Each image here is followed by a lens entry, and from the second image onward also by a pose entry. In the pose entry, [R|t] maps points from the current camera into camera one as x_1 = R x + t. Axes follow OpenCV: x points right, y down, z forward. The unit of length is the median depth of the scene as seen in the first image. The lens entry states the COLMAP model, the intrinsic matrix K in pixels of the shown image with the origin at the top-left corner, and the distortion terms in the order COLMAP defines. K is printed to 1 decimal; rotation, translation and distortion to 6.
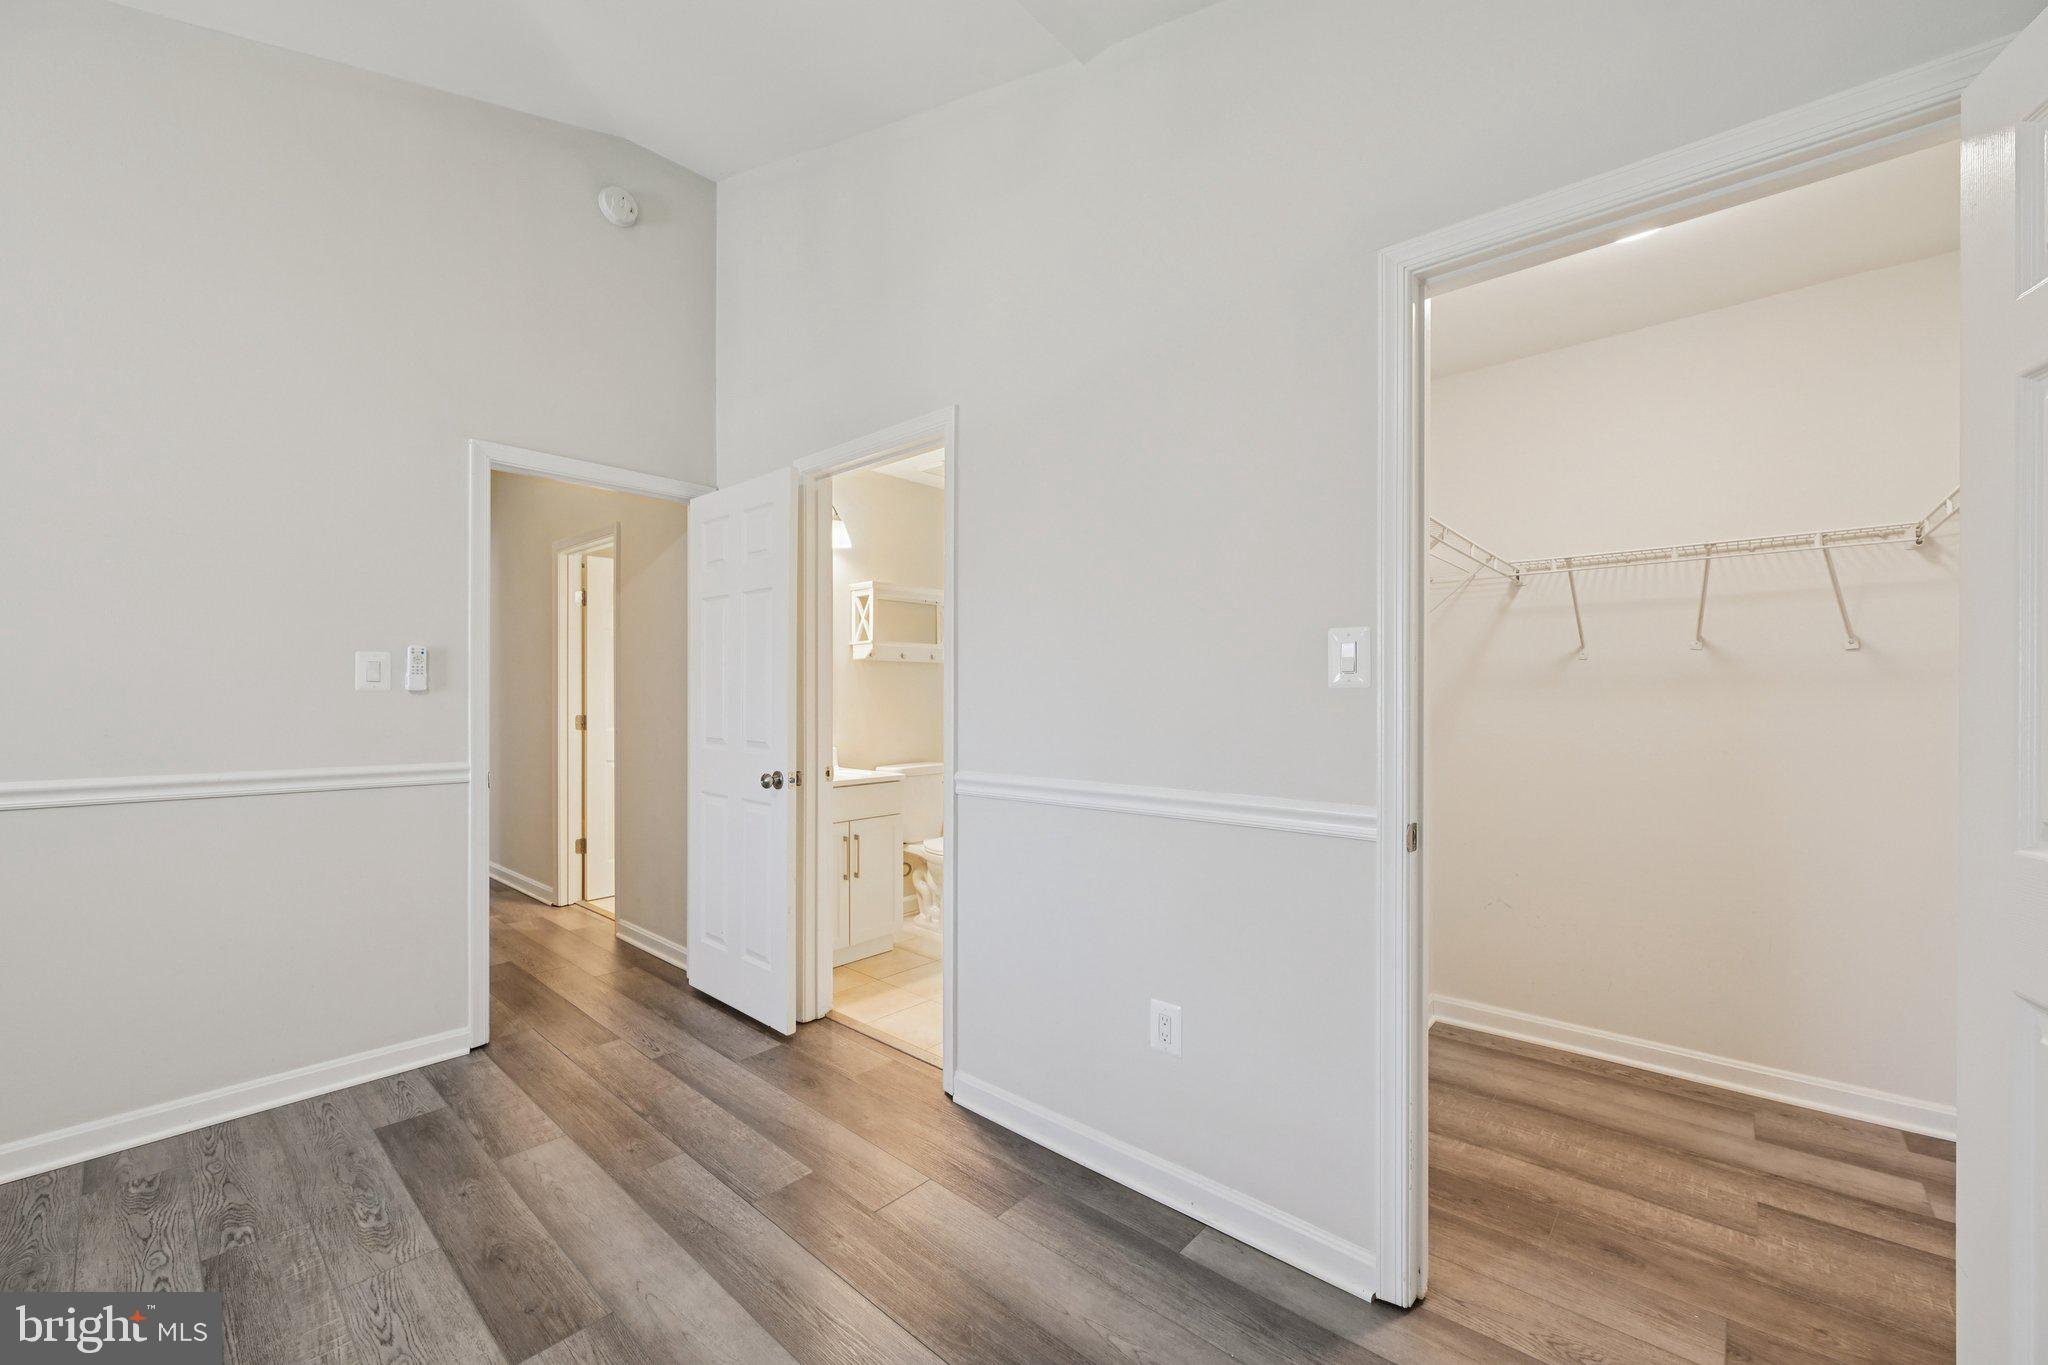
lens RADIAL K [[806.8, 0, 1036.9], [0, 806.8, 699.3], [0, 0, 1]] dist [-0.003098, 0.000069]
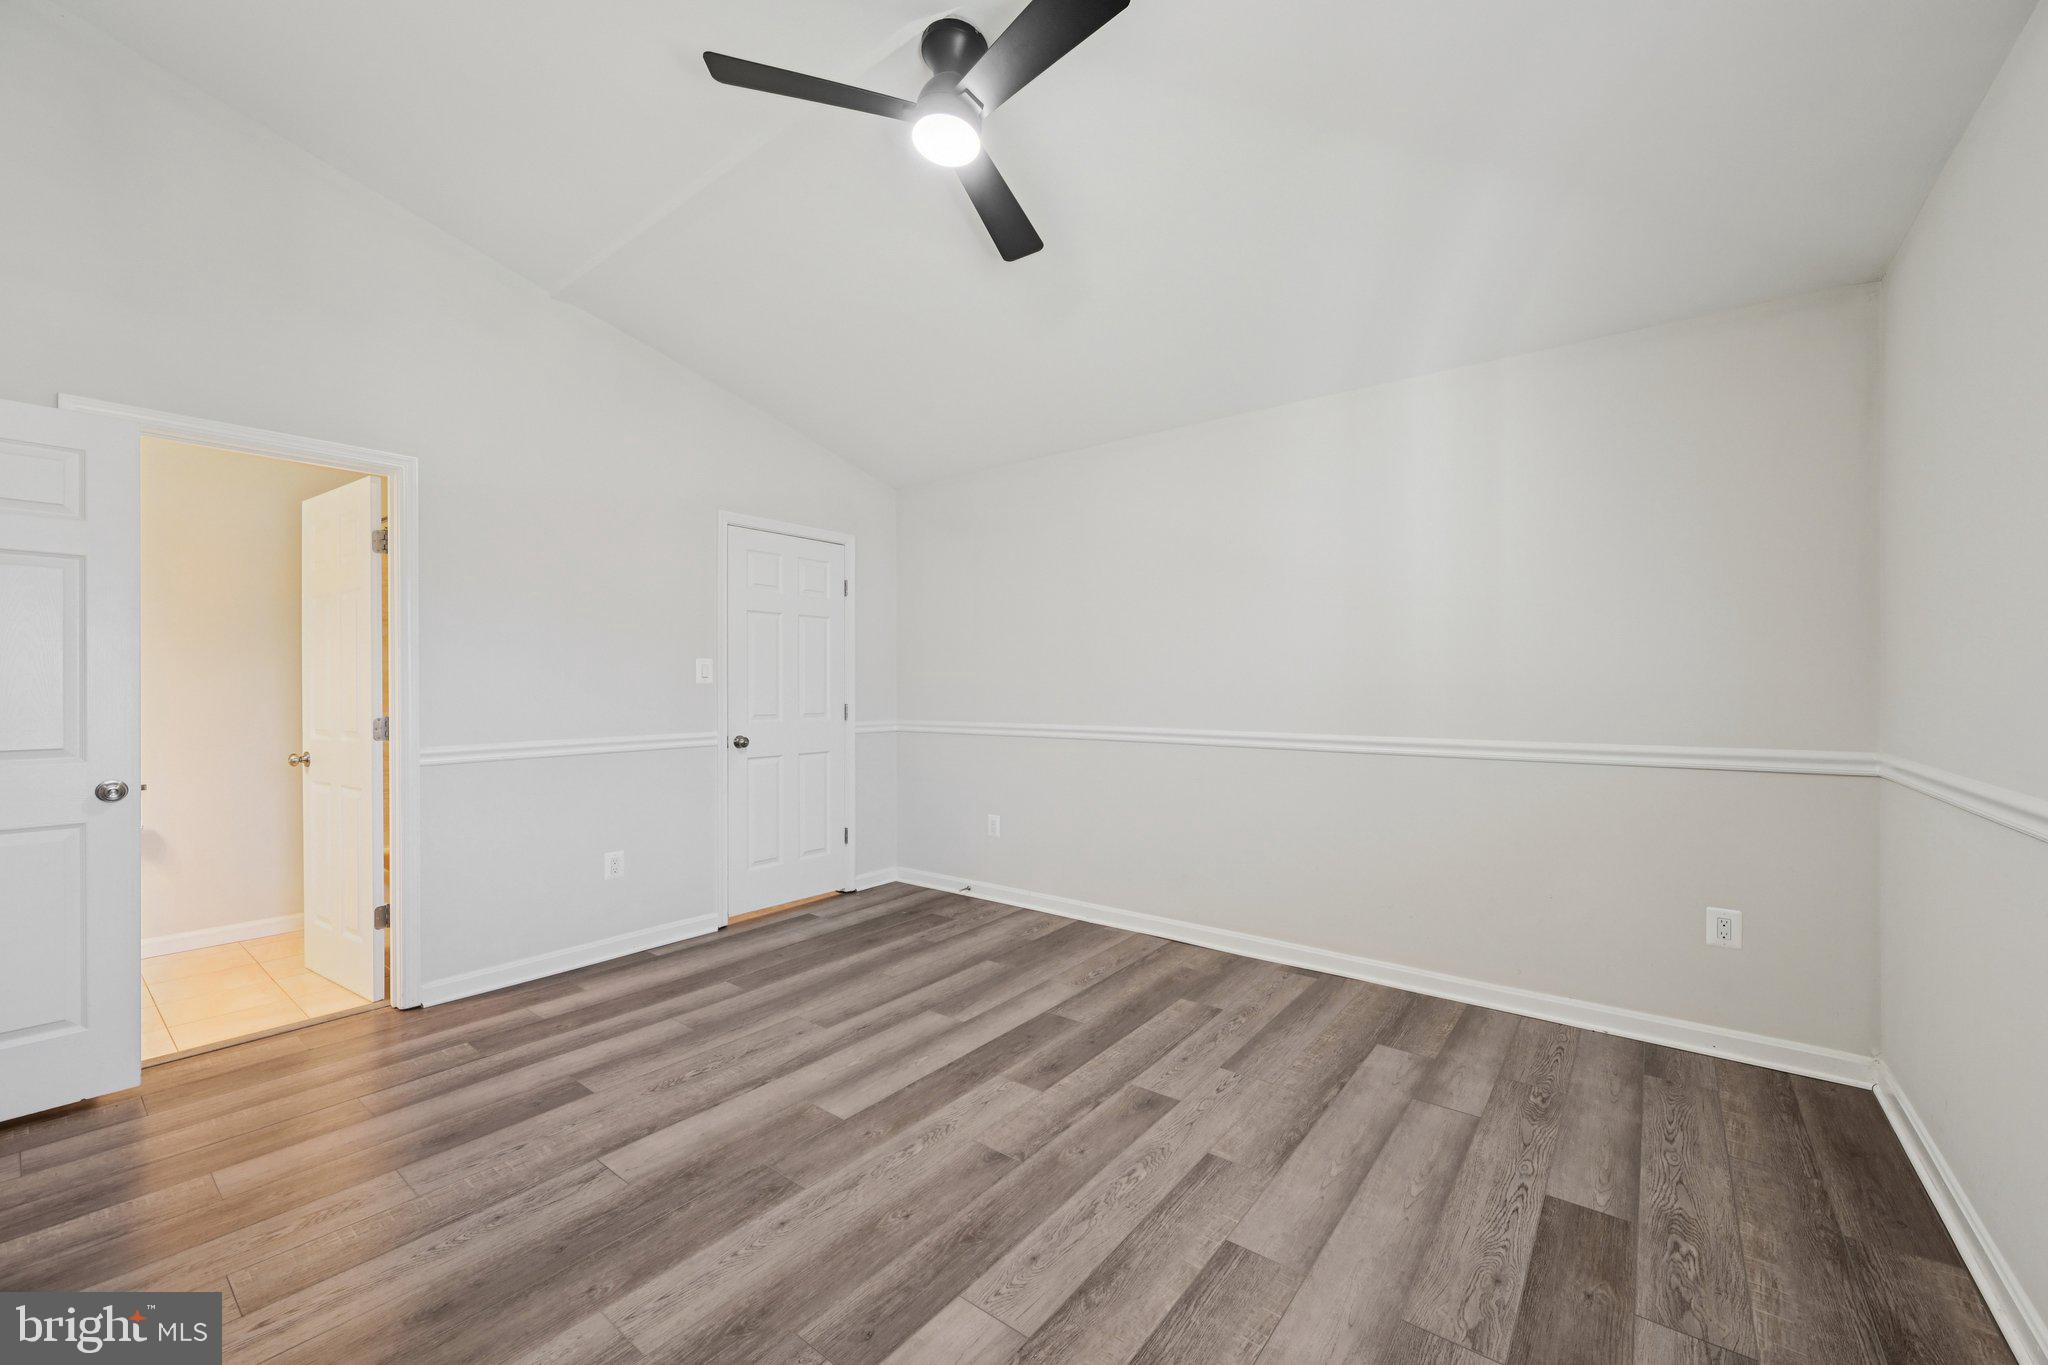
lens RADIAL K [[806.8, 0, 1024.7], [0, 806.8, 682.8], [0, 0, 1]] dist [-0.003098, 0.000069]
pose [[-0.038845, 0.000666, 0.999245, -1.299686], [0.007633, 0.999971, -0.000369, -0.004860], [-0.999216, 0.007613, -0.038849, 0.092799]]
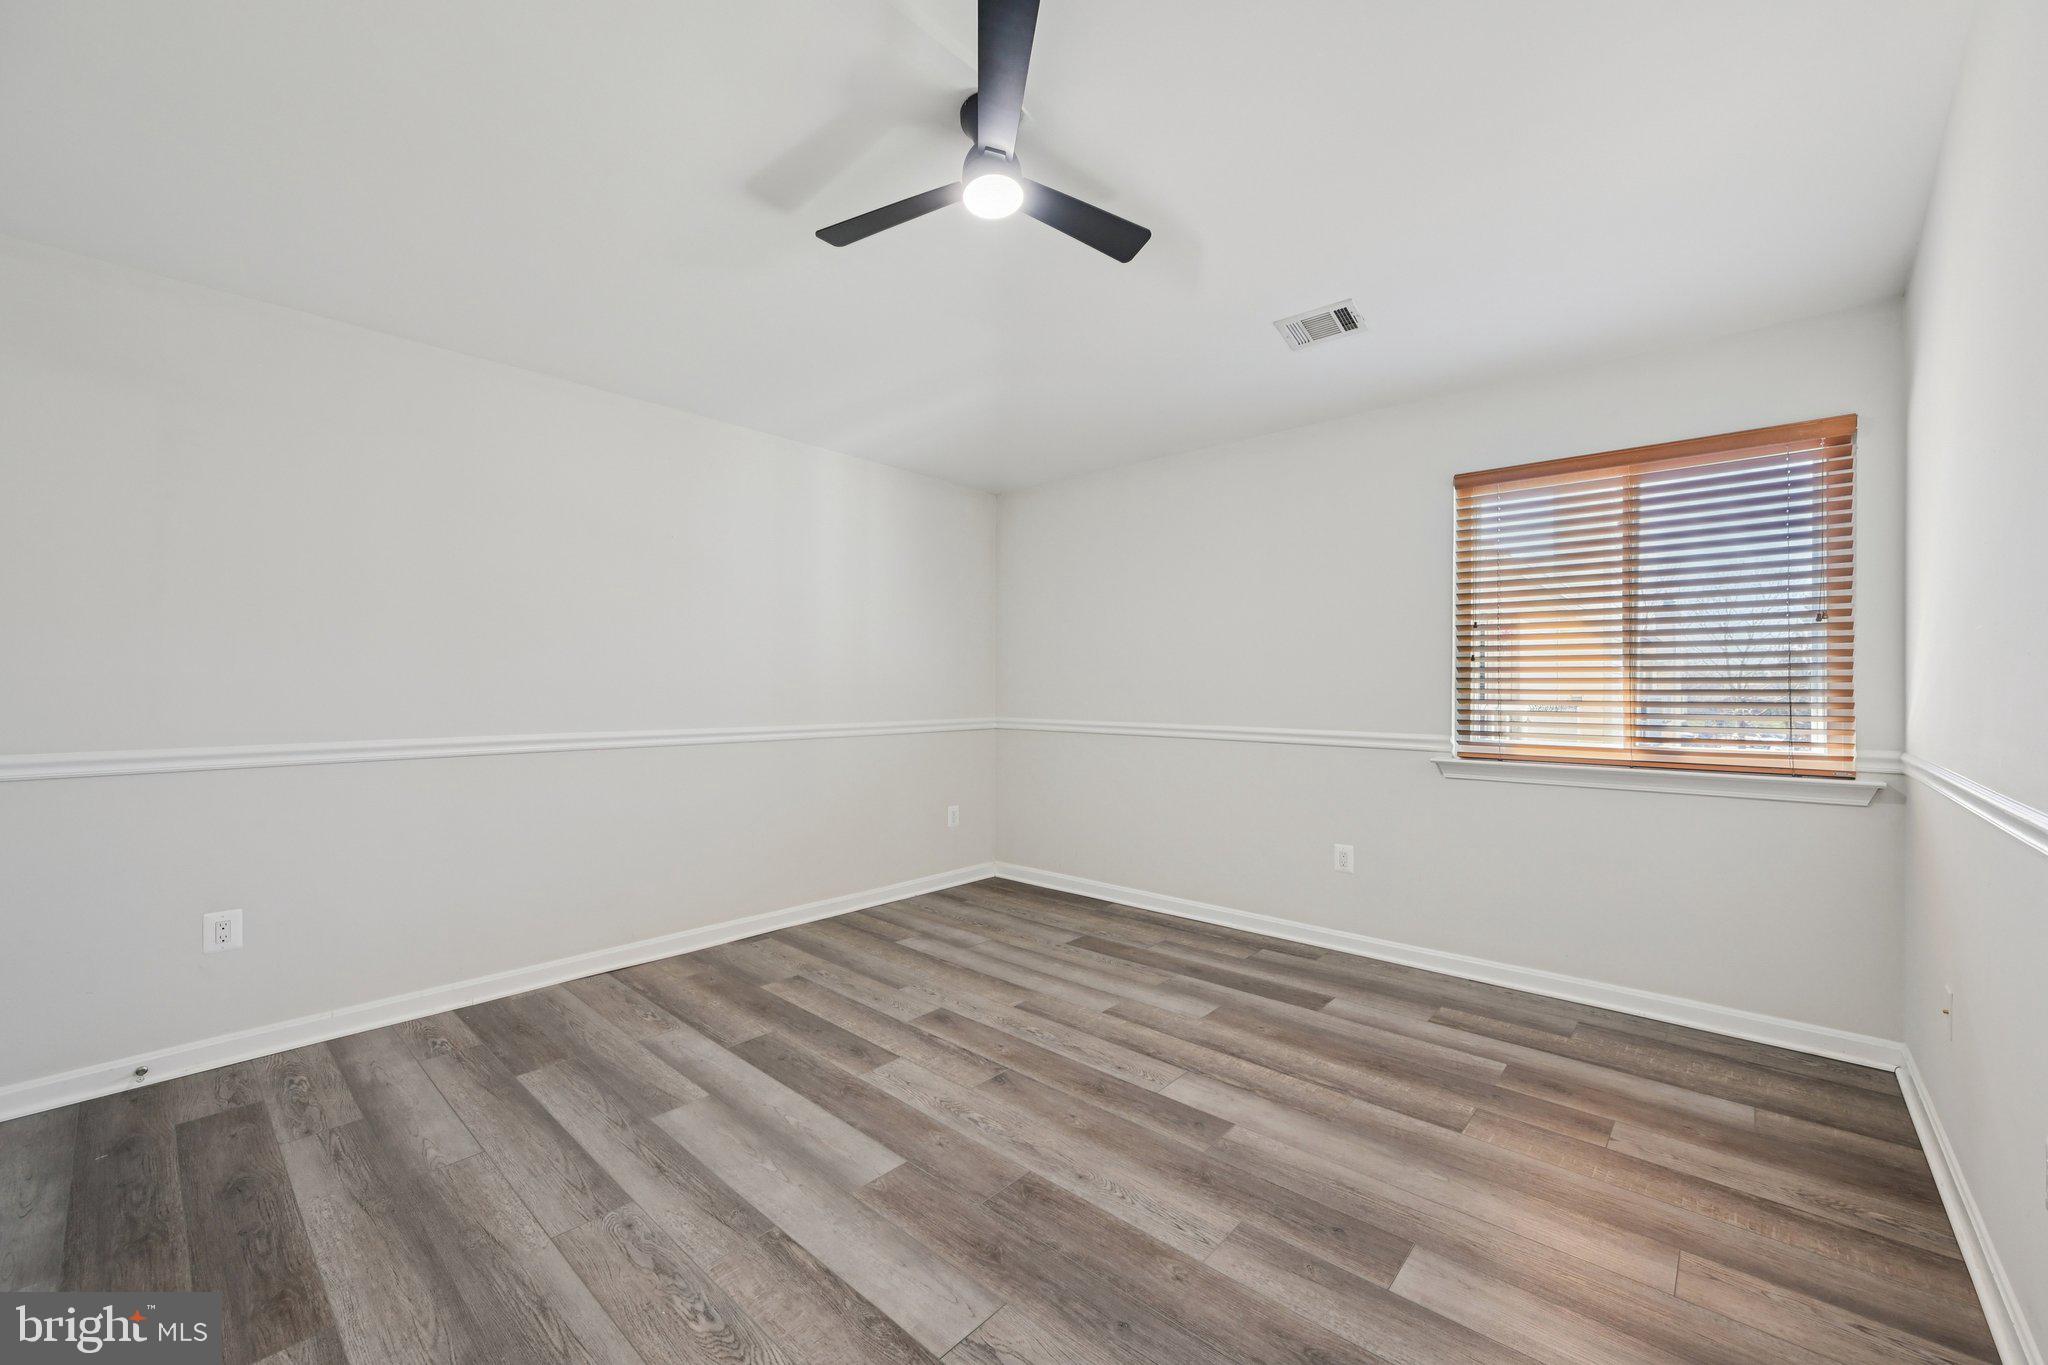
lens RADIAL K [[806.8, 0, 1034.7], [0, 806.8, 688.2], [0, 0, 1]] dist [-0.003098, 0.000069]
pose [[-0.999675, -0.003228, 0.025304, -0.566843], [-0.003023, 0.999962, 0.008130, -0.003332], [-0.025330, 0.008051, -0.999647, 1.034440]]
